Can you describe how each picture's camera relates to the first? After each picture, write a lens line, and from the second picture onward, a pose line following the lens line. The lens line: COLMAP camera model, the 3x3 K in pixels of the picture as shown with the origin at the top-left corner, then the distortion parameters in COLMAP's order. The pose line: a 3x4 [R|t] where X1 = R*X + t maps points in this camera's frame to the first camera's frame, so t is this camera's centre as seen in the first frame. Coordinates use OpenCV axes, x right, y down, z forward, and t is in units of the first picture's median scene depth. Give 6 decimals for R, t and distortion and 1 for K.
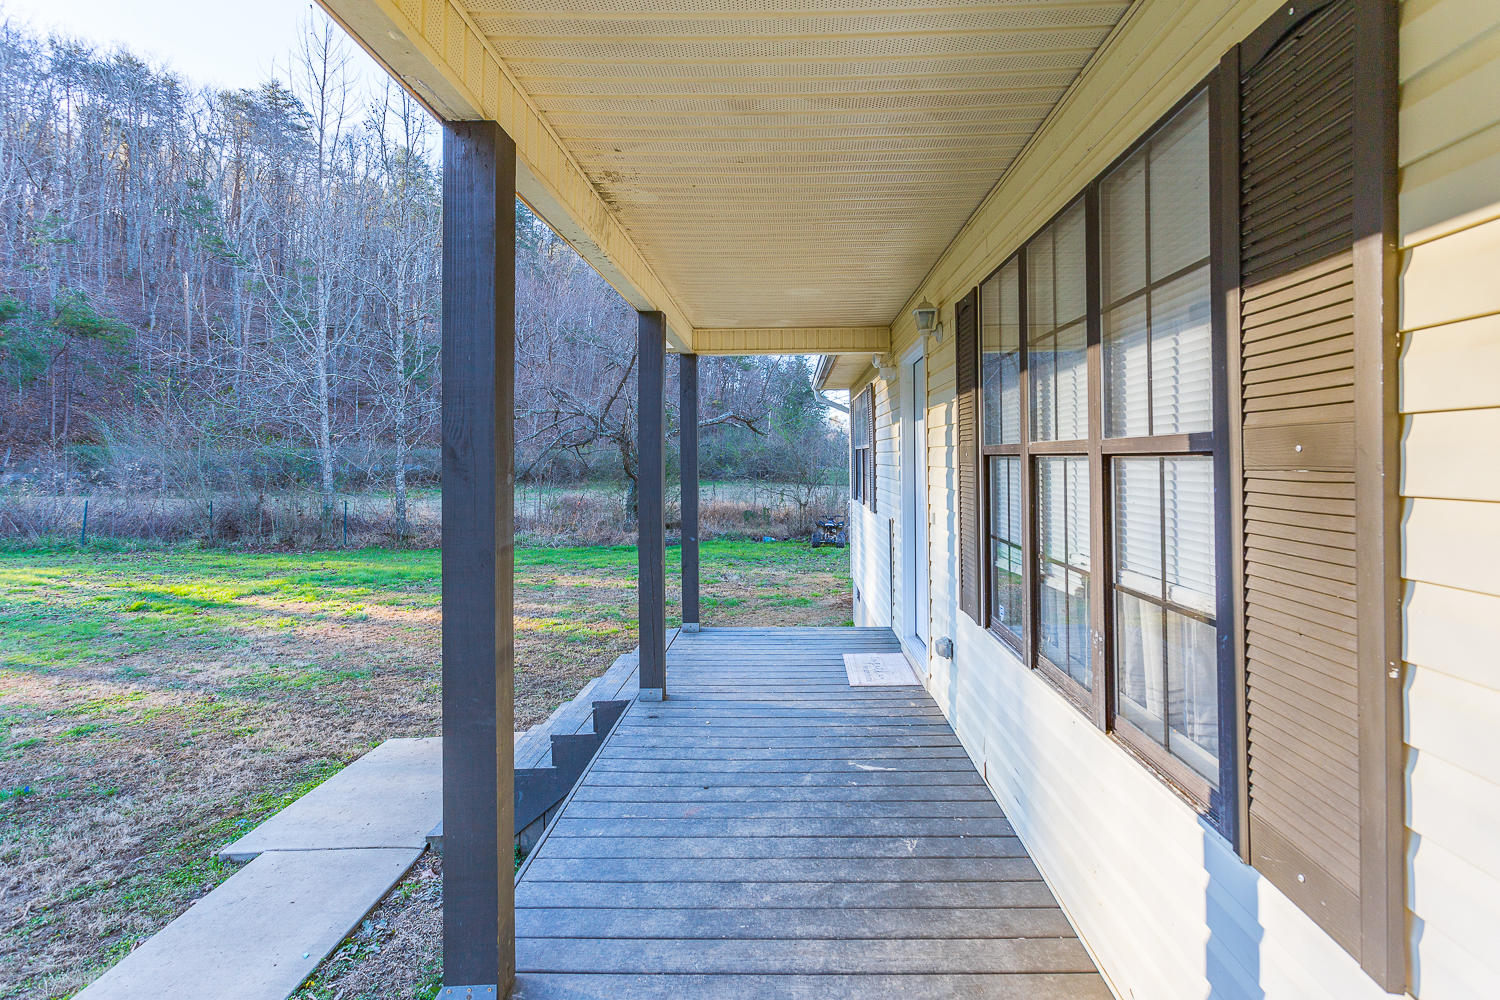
lens RADIAL K [[749.9, 0, 775.6], [0, 749.9, 484.0], [0, 0, 1]] dist [0.010756, 0.000256]
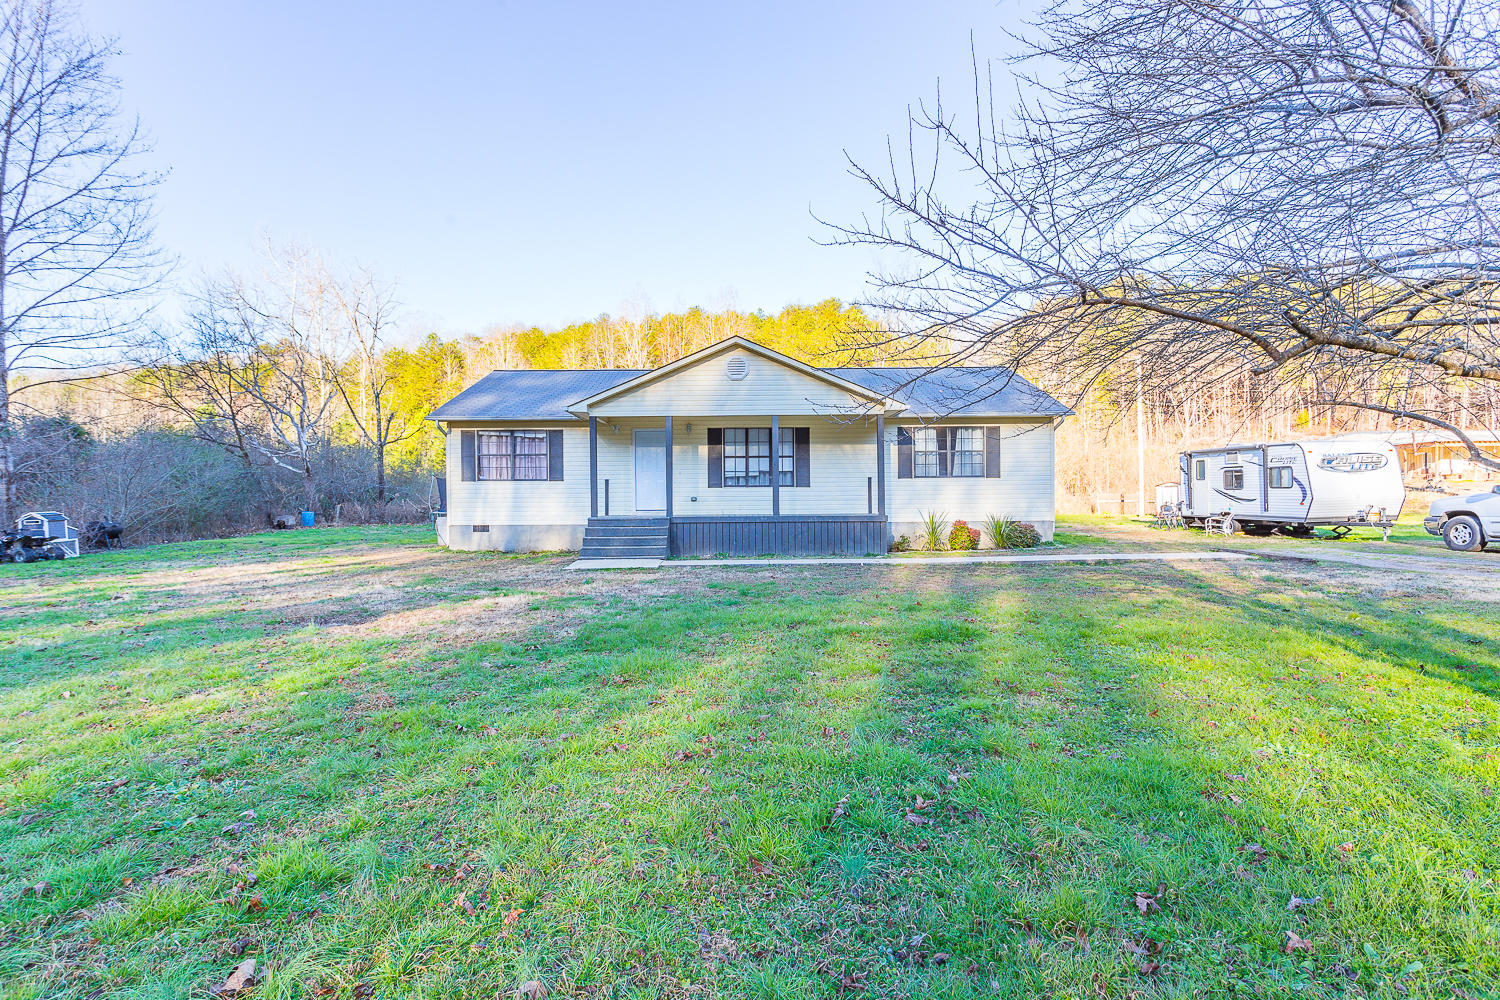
lens RADIAL K [[714.9, 0, 752.8], [0, 714.9, 500.9], [0, 0, 1]] dist [0.003727, 0.000673]
pose [[-0.016892, 0.002998, 0.999853, -8.259998], [0.040691, 0.999169, -0.002309, 0.501239], [-0.999029, 0.040646, -0.017000, 1.408472]]
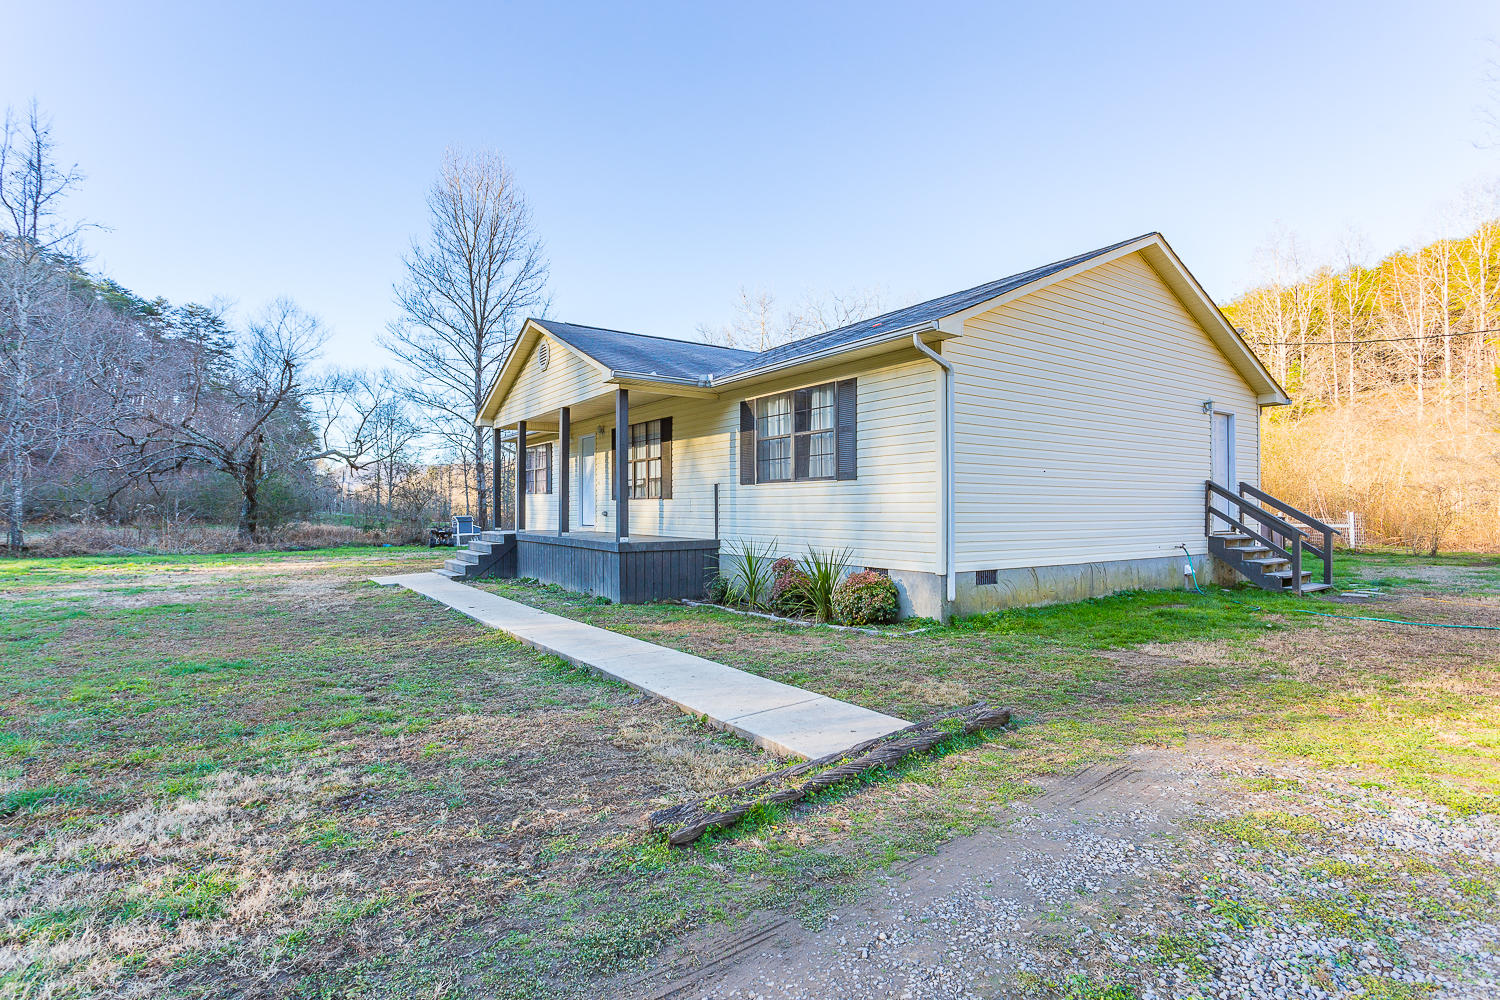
lens RADIAL K [[714.9, 0, 752.8], [0, 714.9, 500.9], [0, 0, 1]] dist [0.003727, 0.000673]
pose [[0.809147, 0.015148, 0.587411, -2.677582], [0.011748, 0.999051, -0.041946, 0.629163], [-0.587489, 0.040841, 0.808201, -4.931277]]
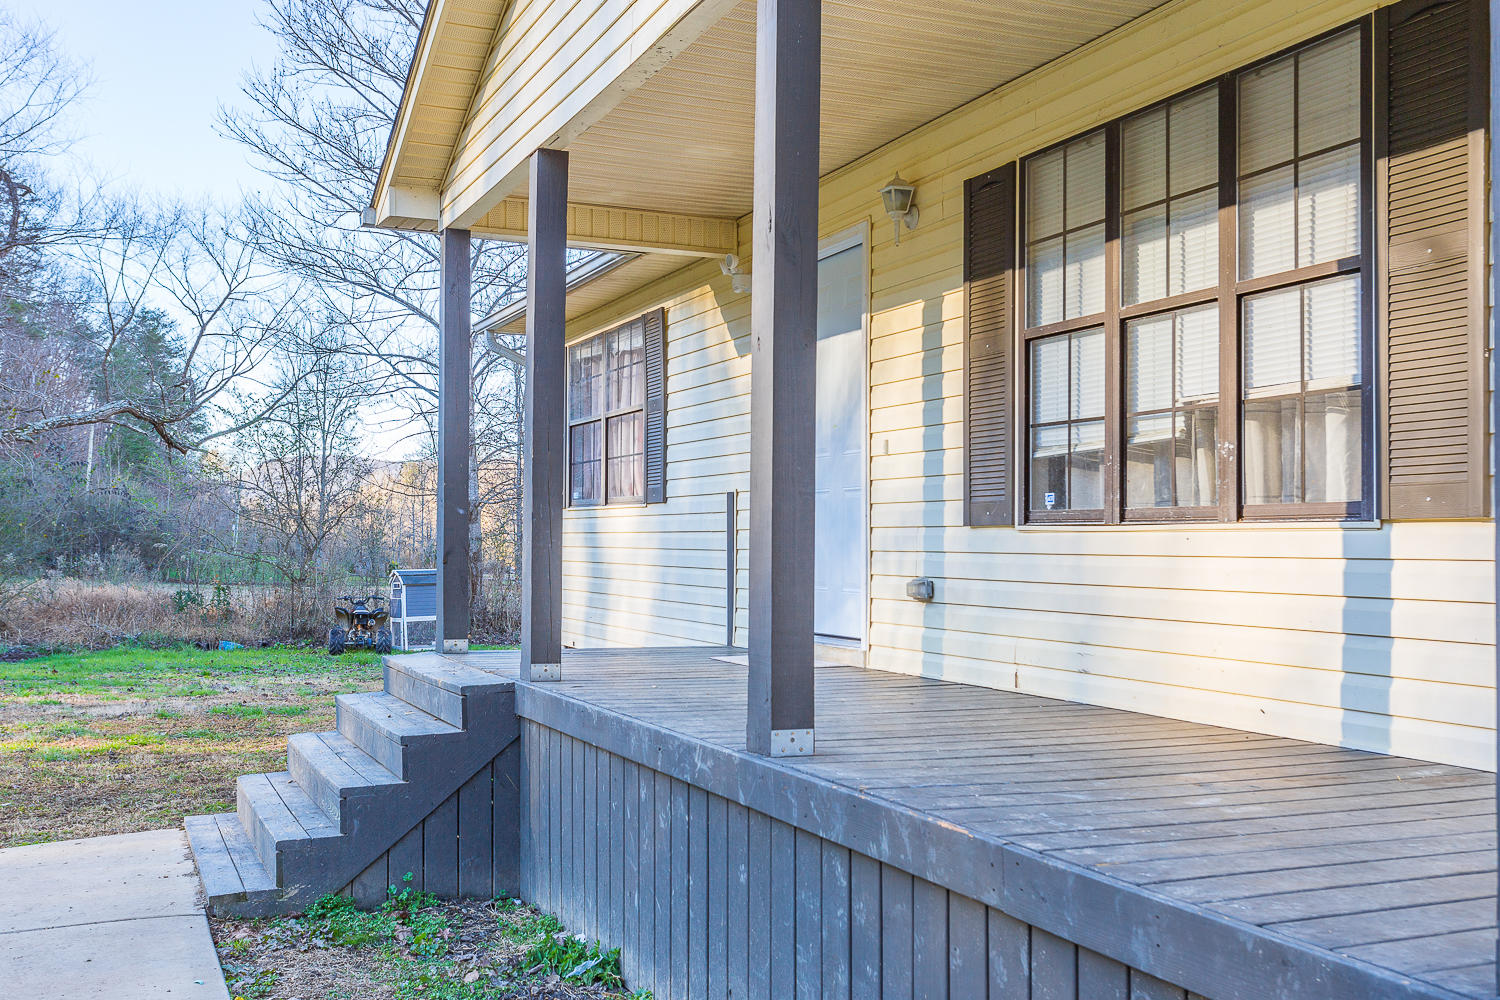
lens RADIAL K [[1470.6, 0, 746.8], [0, 1470.6, 540.6], [0, 0, 1]] dist [-0.007366, 0.003720]
pose [[0.908177, 0.018835, 0.418162, -1.262147], [-0.003223, 0.999272, -0.038008, 0.446378], [-0.418574, 0.033170, 0.907577, -0.806482]]
